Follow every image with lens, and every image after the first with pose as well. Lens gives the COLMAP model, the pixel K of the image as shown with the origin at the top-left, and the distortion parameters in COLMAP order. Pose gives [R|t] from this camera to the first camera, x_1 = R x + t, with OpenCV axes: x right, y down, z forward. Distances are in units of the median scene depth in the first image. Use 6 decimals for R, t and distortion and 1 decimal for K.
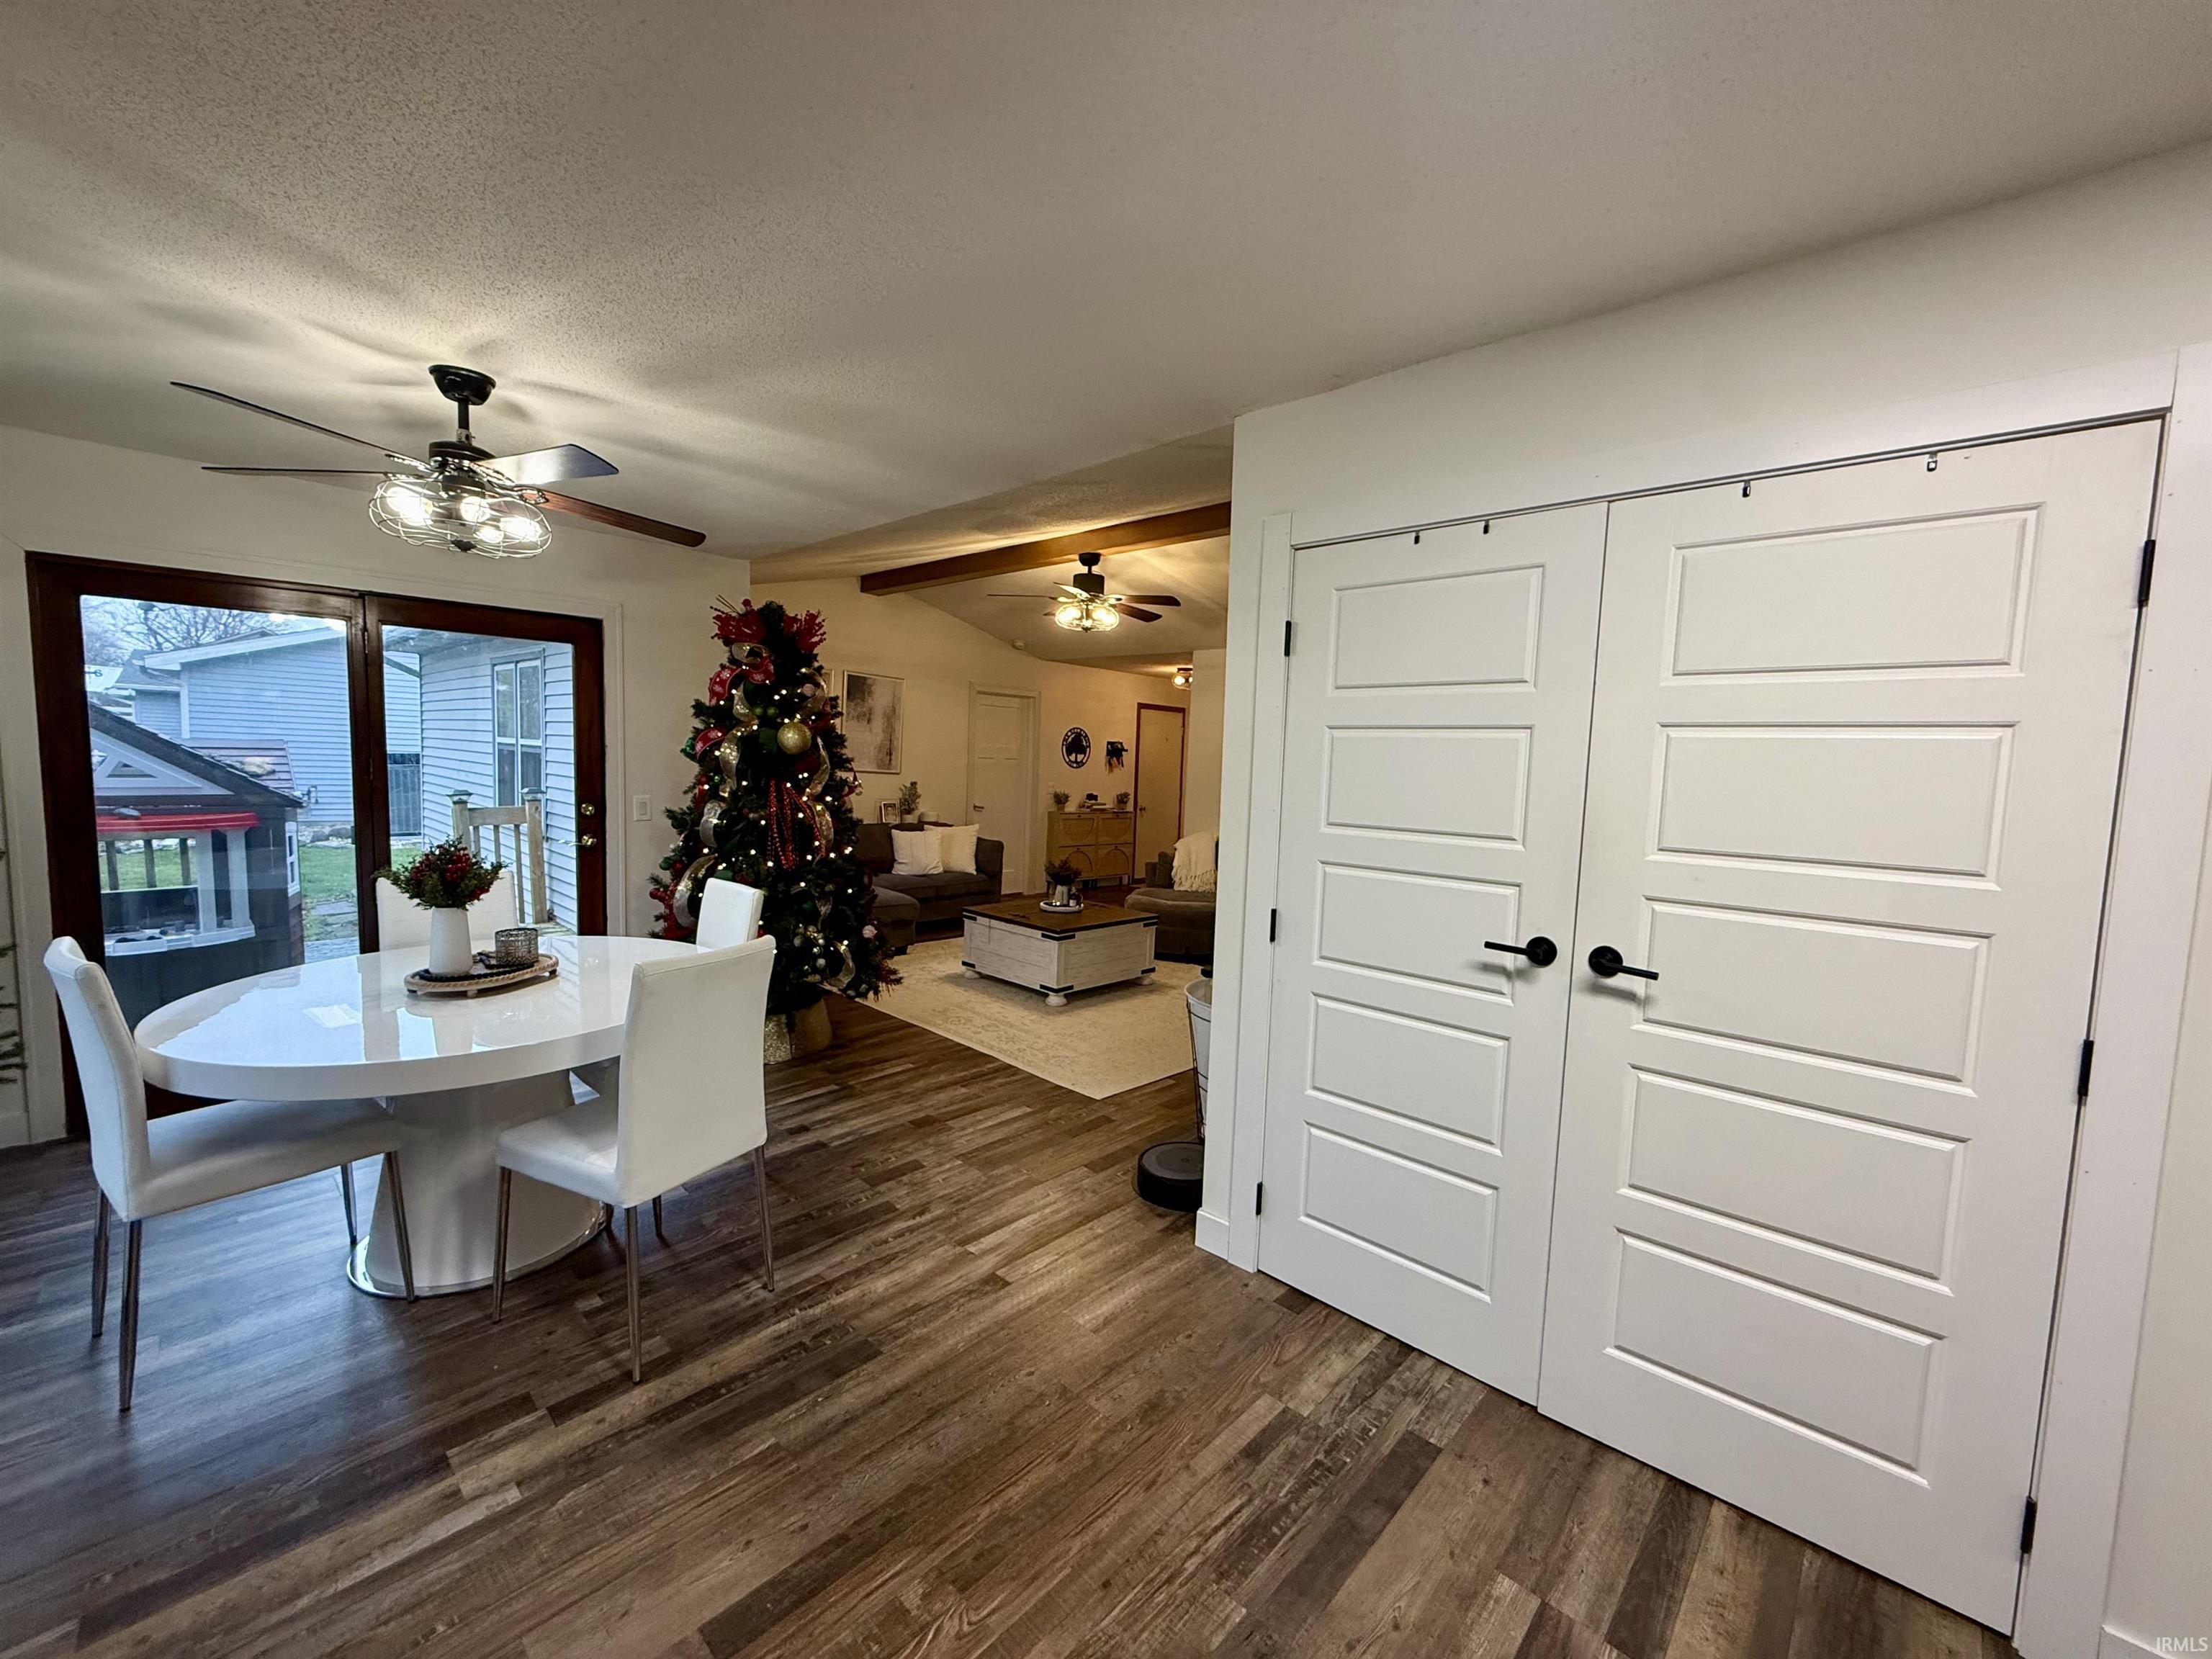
lens RADIAL K [[881.5, 0, 1097.8], [0, 881.5, 825.8], [0, 0, 1]] dist [-0.000444, 0.000017]
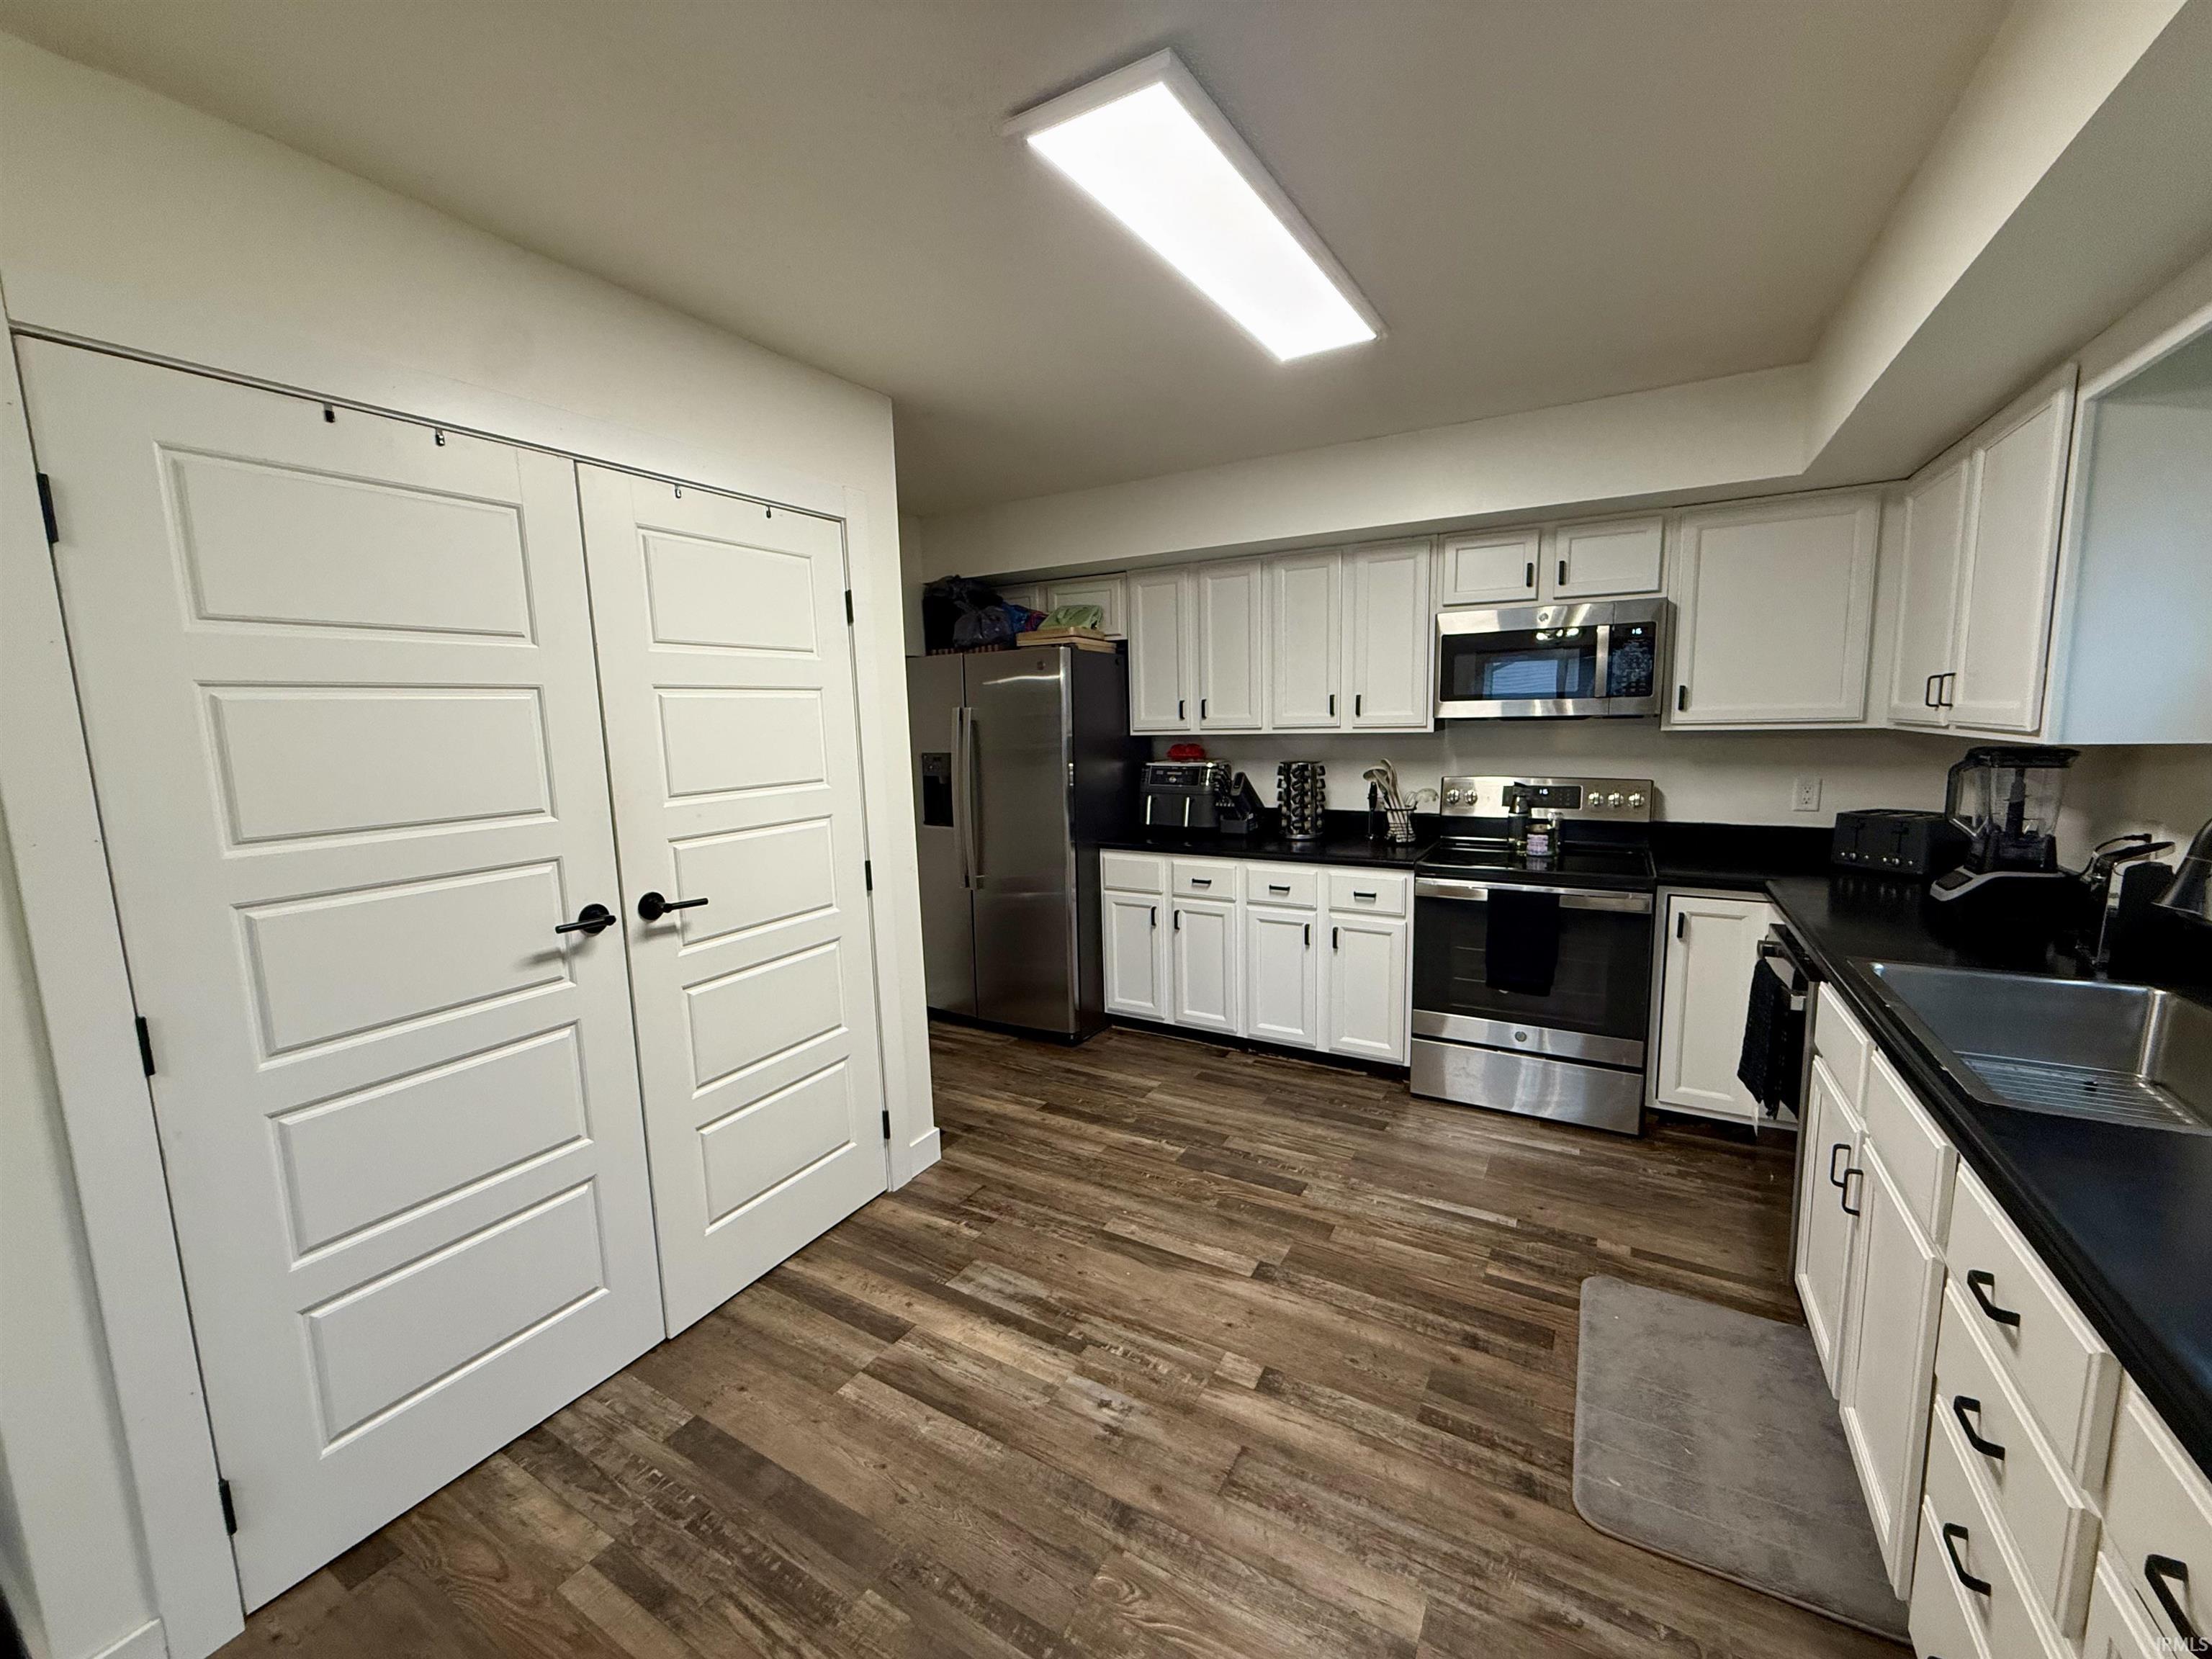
lens RADIAL K [[881.5, 0, 1103.8], [0, 881.5, 829.9], [0, 0, 1]] dist [-0.000444, 0.000017]
pose [[-0.226129, -0.156468, 0.961449, -0.516767], [0.091800, 0.979199, 0.180947, -0.074362], [-0.969762, 0.129178, -0.207062, 0.608390]]
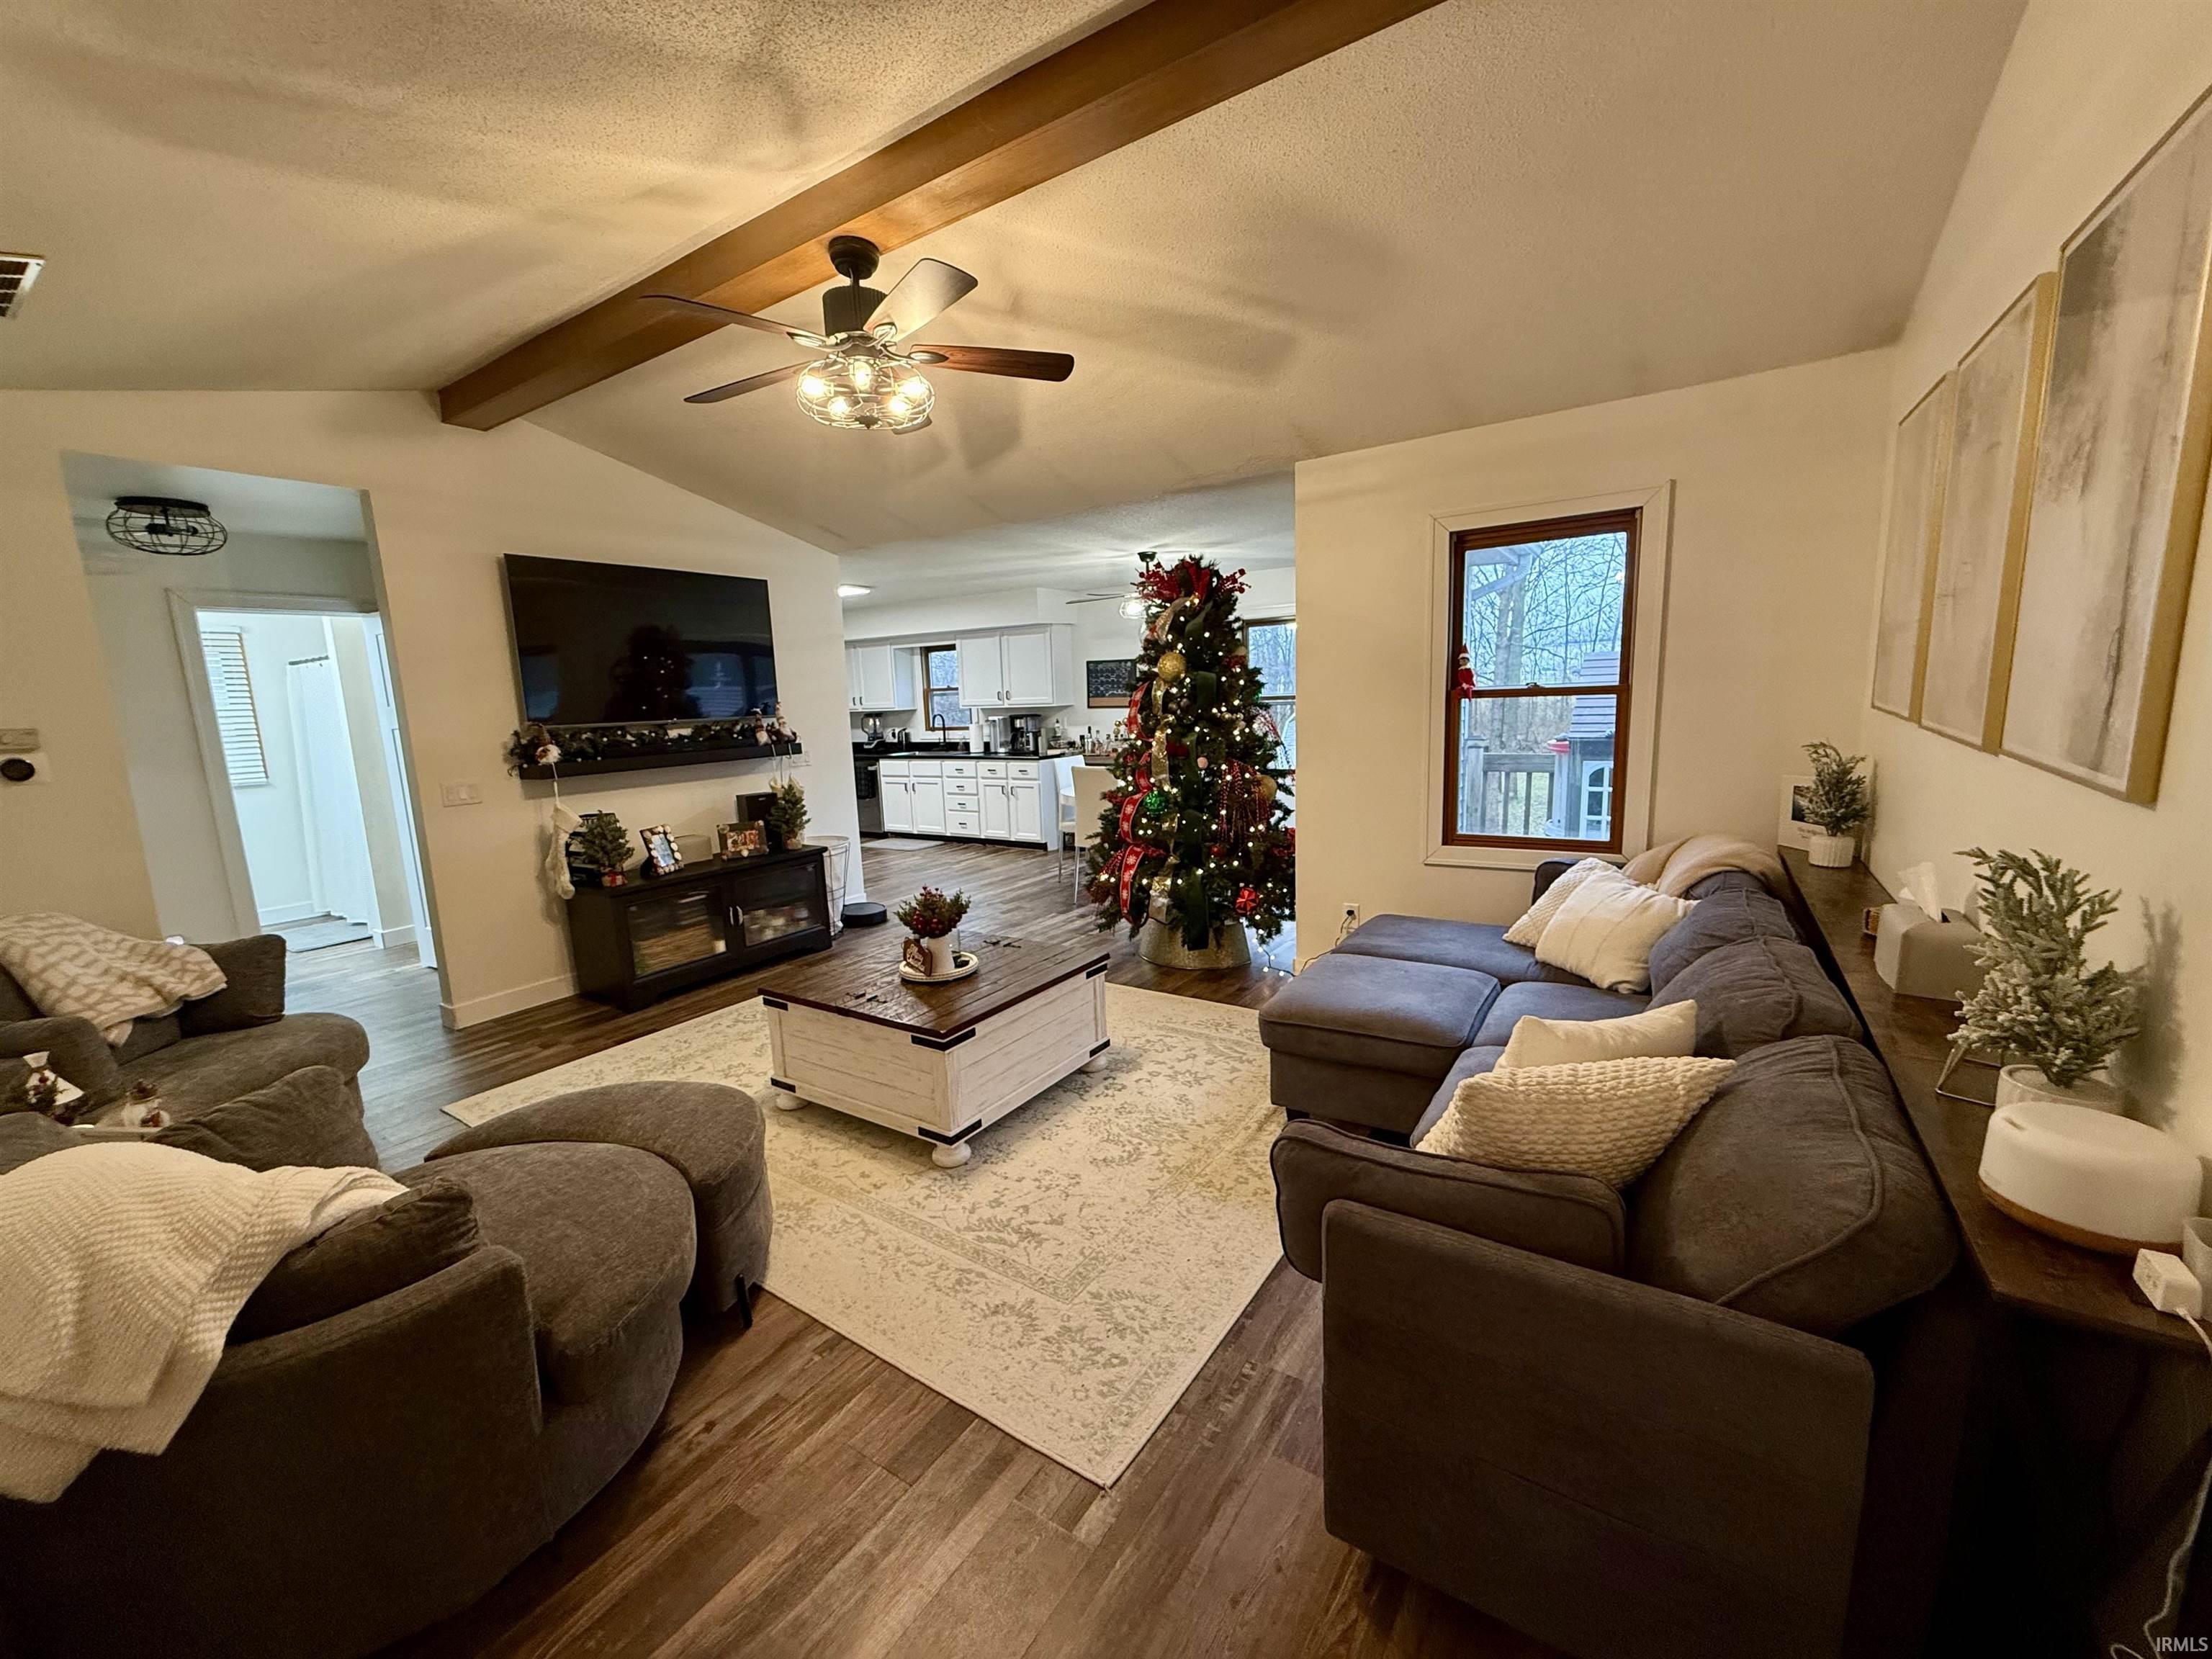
lens RADIAL K [[881.5, 0, 1102.9], [0, 881.5, 828.4], [0, 0, 1]] dist [-0.000444, 0.000017]
pose [[-0.984538, 0.025560, -0.173296, -0.135022], [-0.012743, 0.976226, 0.216382, -0.319295], [0.174707, 0.215245, -0.960805, 4.228343]]
